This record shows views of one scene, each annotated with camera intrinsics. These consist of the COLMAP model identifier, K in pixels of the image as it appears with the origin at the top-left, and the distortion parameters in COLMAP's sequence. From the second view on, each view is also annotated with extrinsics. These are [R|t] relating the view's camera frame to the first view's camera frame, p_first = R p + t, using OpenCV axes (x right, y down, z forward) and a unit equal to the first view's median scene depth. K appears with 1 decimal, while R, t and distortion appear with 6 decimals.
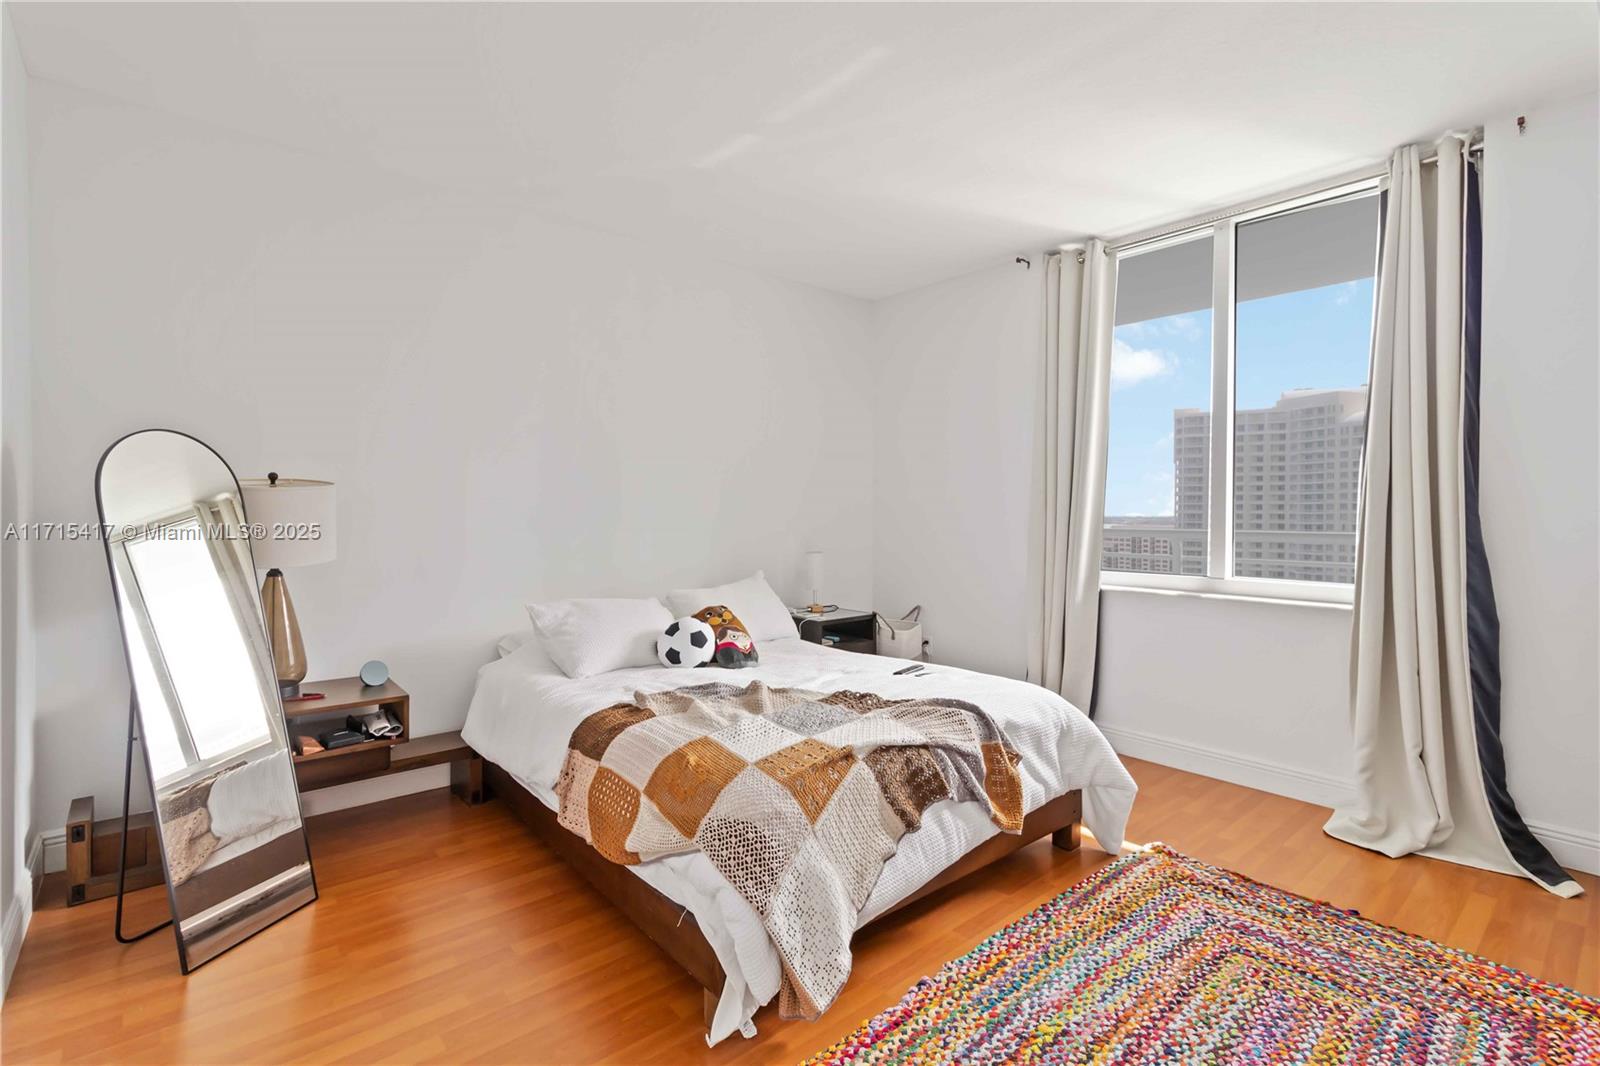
lens RADIAL K [[733.9, 0, 812.7], [0, 733.9, 529.4], [0, 0, 1]] dist [0.004119, -0.000368]
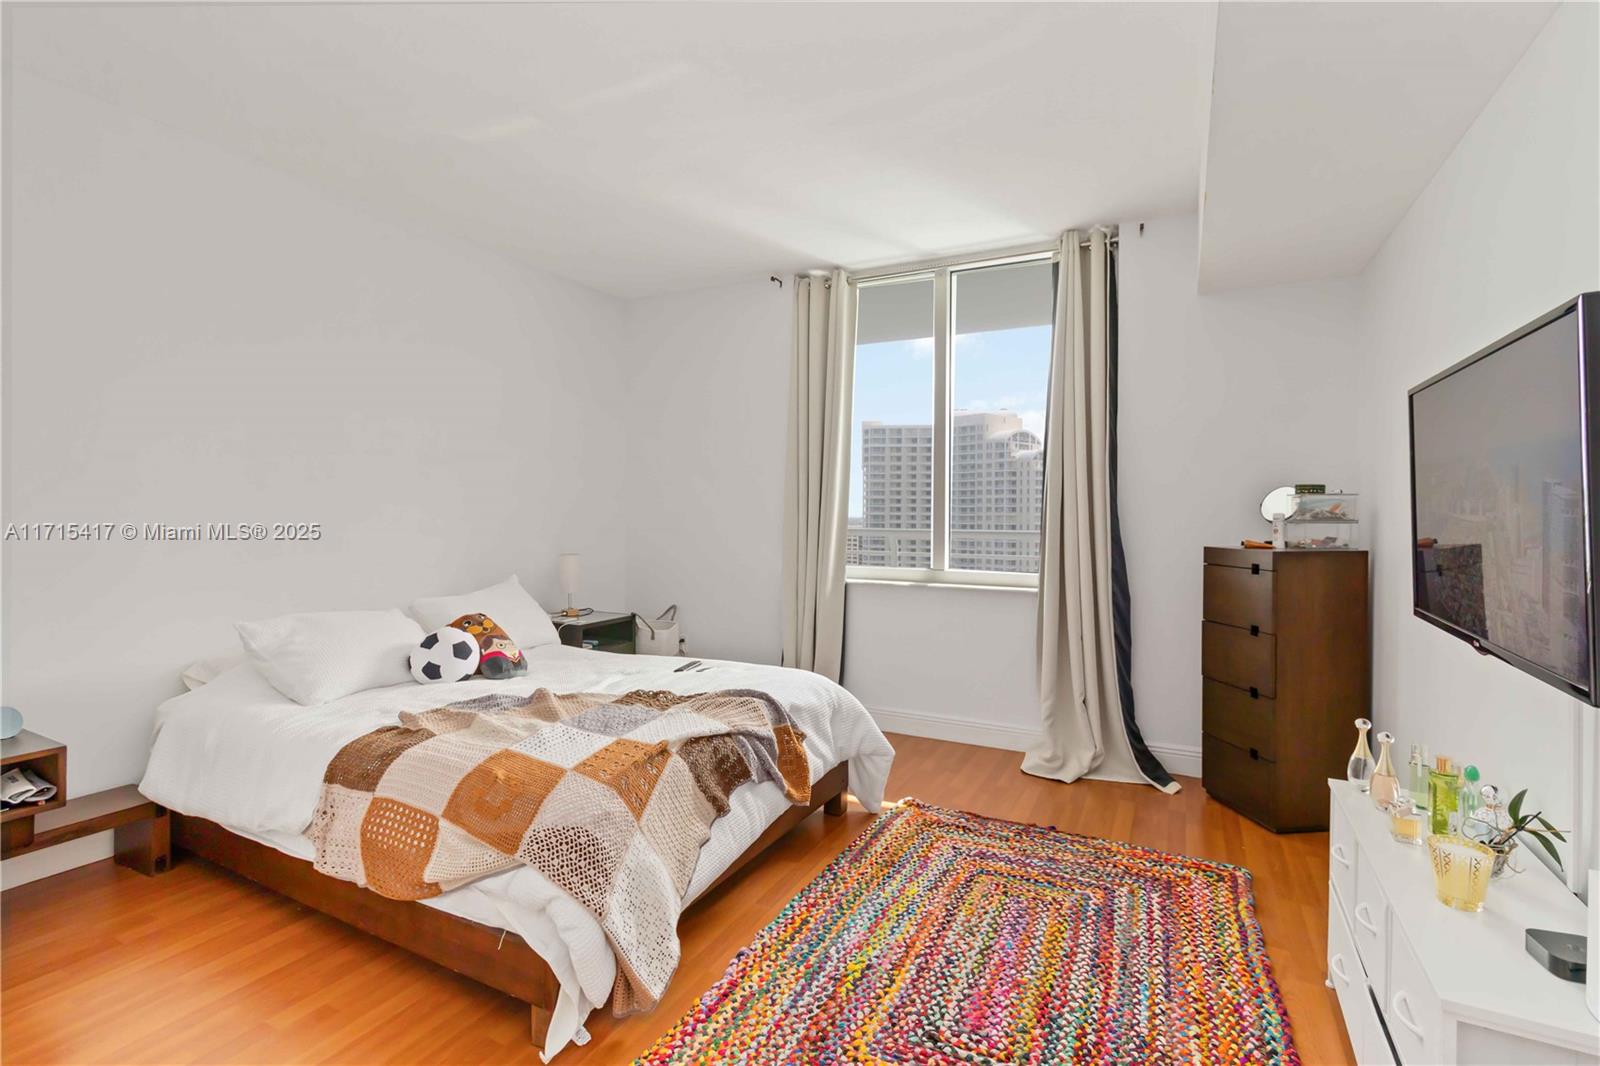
lens RADIAL K [[733.9, 0, 806.8], [0, 733.9, 527.7], [0, 0, 1]] dist [0.004119, -0.000368]
pose [[0.927499, -0.004122, 0.373802, -0.119612], [0.005340, 0.999983, -0.002221, 0.000436], [-0.373787, 0.004056, 0.927506, -0.021642]]
